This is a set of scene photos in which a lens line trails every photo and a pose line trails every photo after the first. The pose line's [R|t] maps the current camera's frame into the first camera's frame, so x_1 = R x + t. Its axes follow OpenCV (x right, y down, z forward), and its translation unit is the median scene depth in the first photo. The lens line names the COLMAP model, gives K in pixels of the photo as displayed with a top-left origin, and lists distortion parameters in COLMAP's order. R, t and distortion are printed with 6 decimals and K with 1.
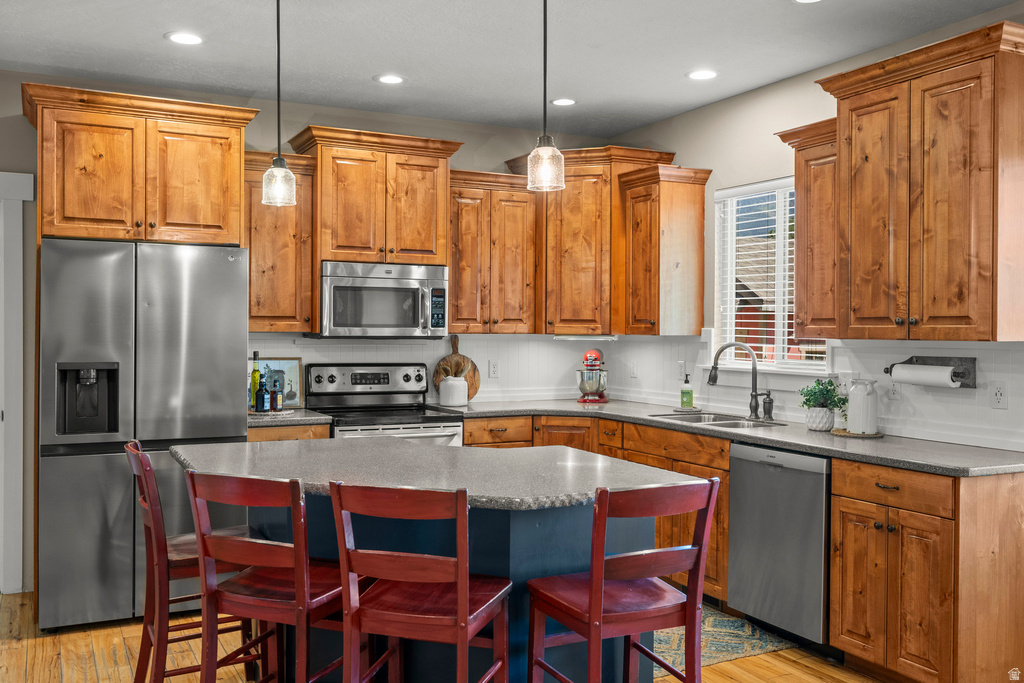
lens RADIAL K [[928.1, 0, 510.7], [0, 928.1, 336.7], [0, 0, 1]] dist [0.007844, -0.007788]
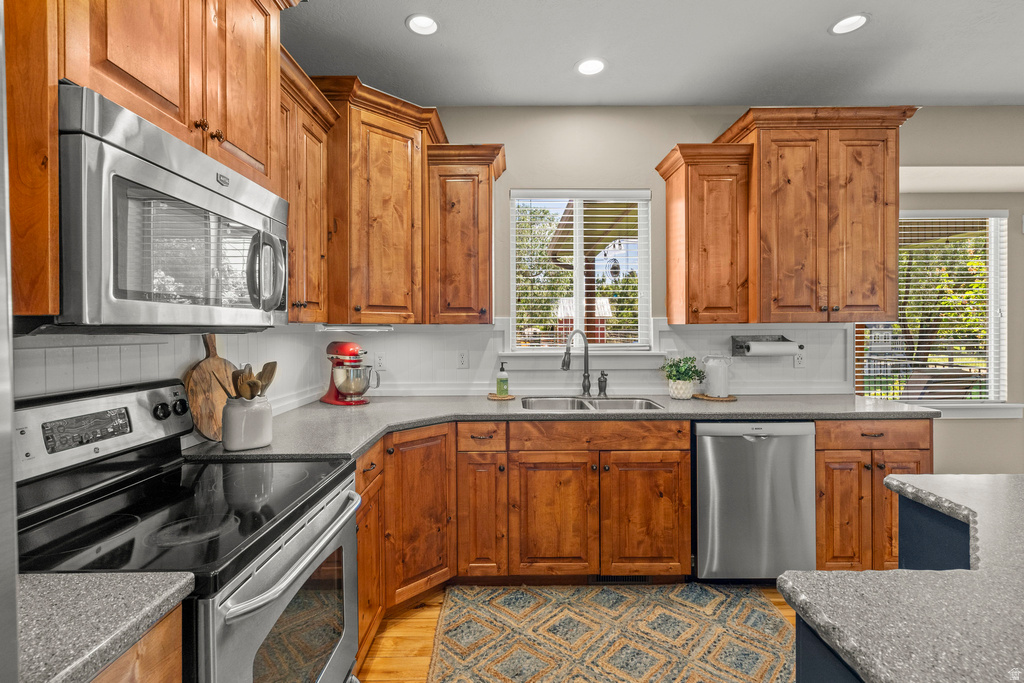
lens RADIAL K [[468.8, 0, 512.4], [0, 468.8, 331.1], [0, 0, 1]] dist [-0.007779, 0.004103]
pose [[0.450958, -0.013477, 0.892444, -0.304394], [0.015391, 0.999855, 0.007322, 0.003152], [-0.892413, 0.010433, 0.451100, 0.876429]]
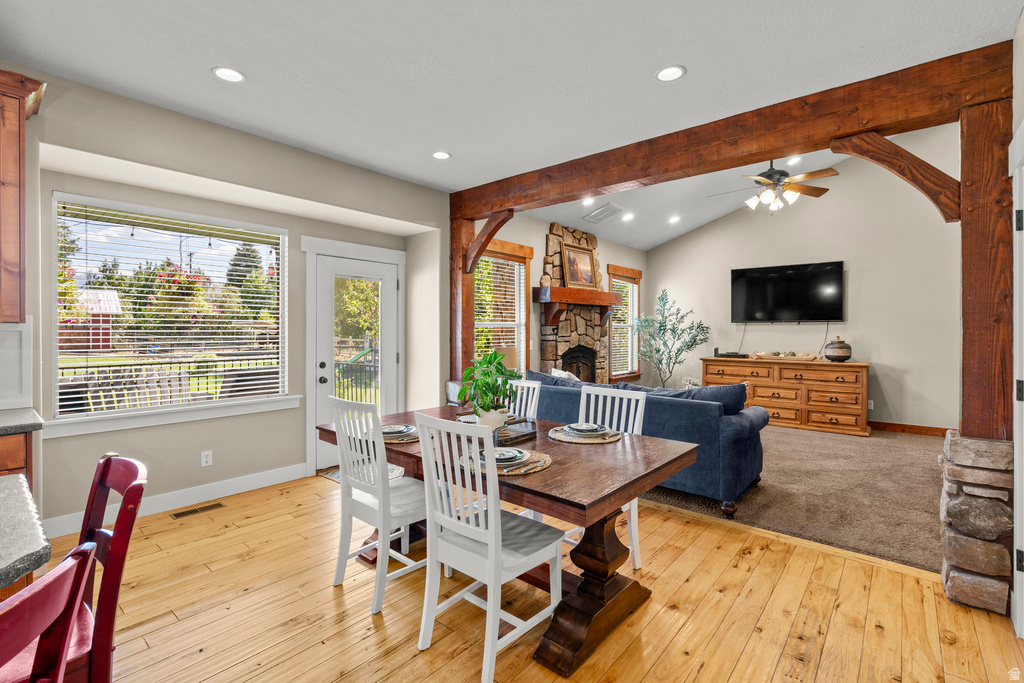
lens RADIAL K [[468.8, 0, 509.4], [0, 468.8, 332.0], [0, 0, 1]] dist [-0.007779, 0.004103]
pose [[-0.384299, -0.011015, 0.923143, -0.241826], [0.003384, 0.999905, 0.013339, 0.007888], [-0.923203, 0.008250, -0.384225, 0.454511]]
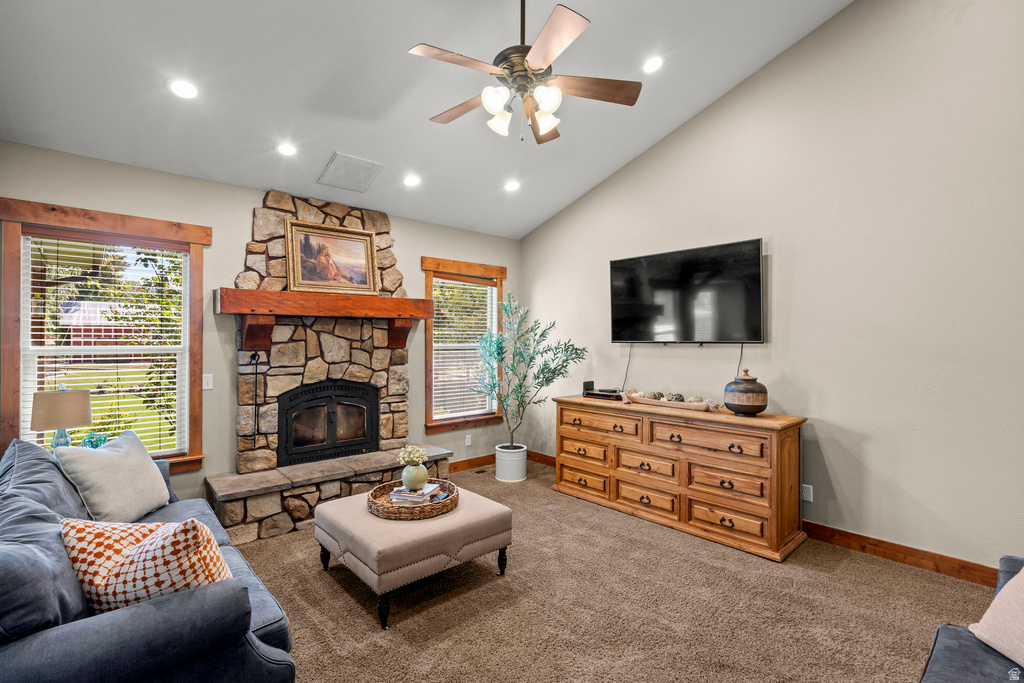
lens RADIAL K [[468.8, 0, 512.2], [0, 468.8, 337.3], [0, 0, 1]] dist [-0.007779, 0.004103]
pose [[-0.258494, -0.003165, 0.966008, -0.007452], [0.001711, 0.999992, 0.003734, -0.016615], [-0.966011, 0.002618, -0.258487, -0.365900]]
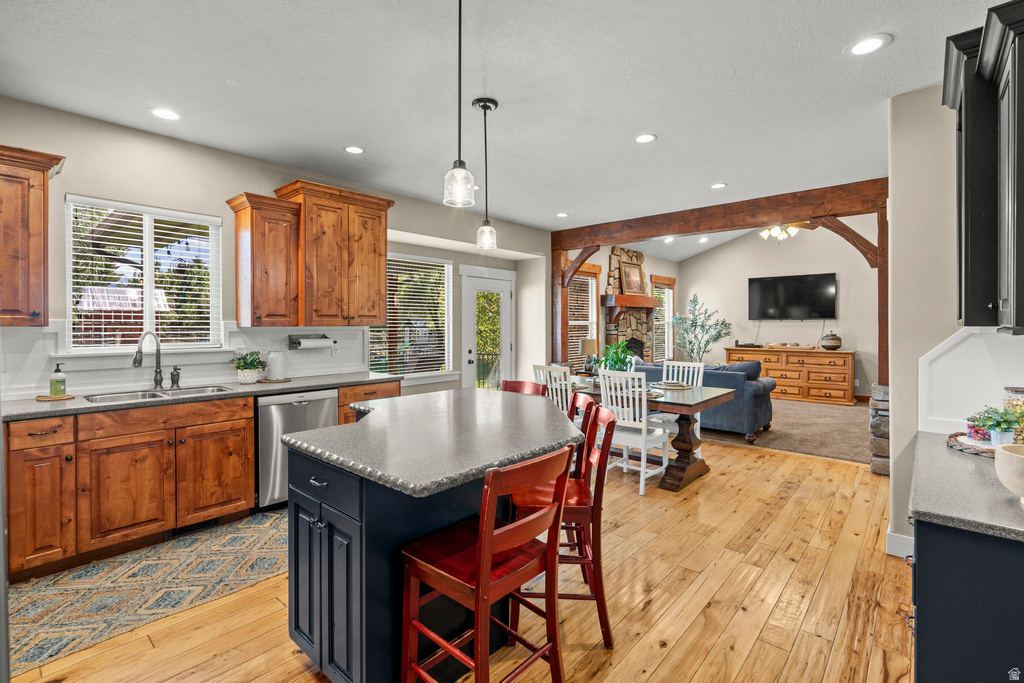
lens RADIAL K [[468.8, 0, 512.9], [0, 468.8, 326.8], [0, 0, 1]] dist [-0.007779, 0.004103]
pose [[-0.368188, -0.010405, 0.929693, -0.560784], [0.006588, 0.999883, 0.013800, -0.005370], [-0.929728, 0.011205, -0.368077, 0.830005]]
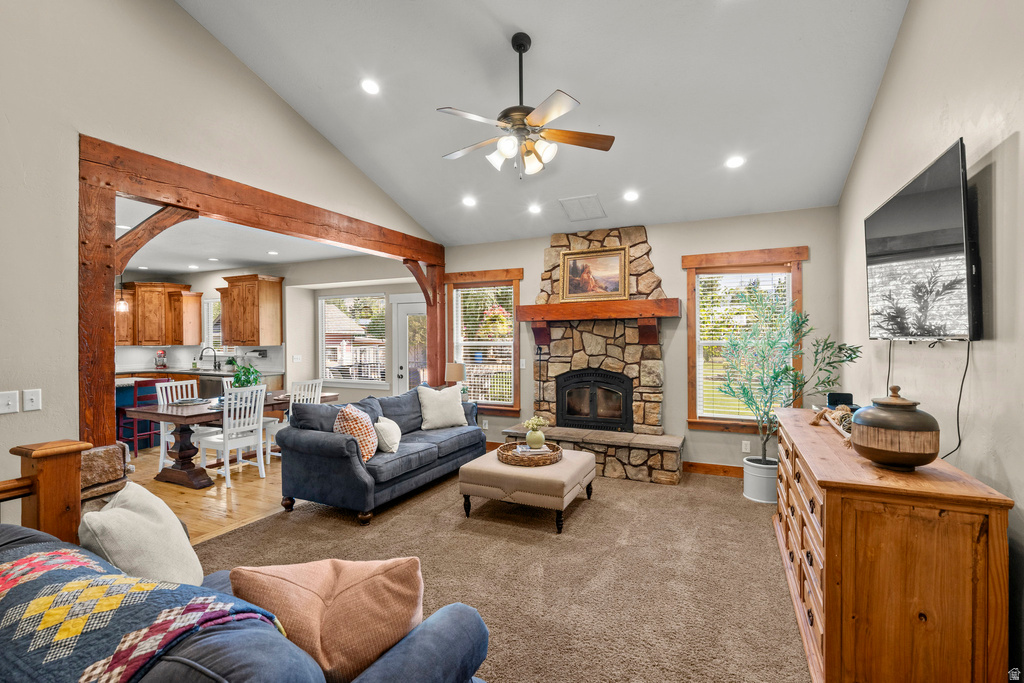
lens RADIAL K [[468.8, 0, 515.7], [0, 468.8, 339.1], [0, 0, 1]] dist [-0.007779, 0.004103]
pose [[0.788784, -0.012883, 0.614536, 0.087542], [0.014801, 0.999889, 0.001964, -0.009762], [-0.614493, 0.007547, 0.788887, -1.063473]]
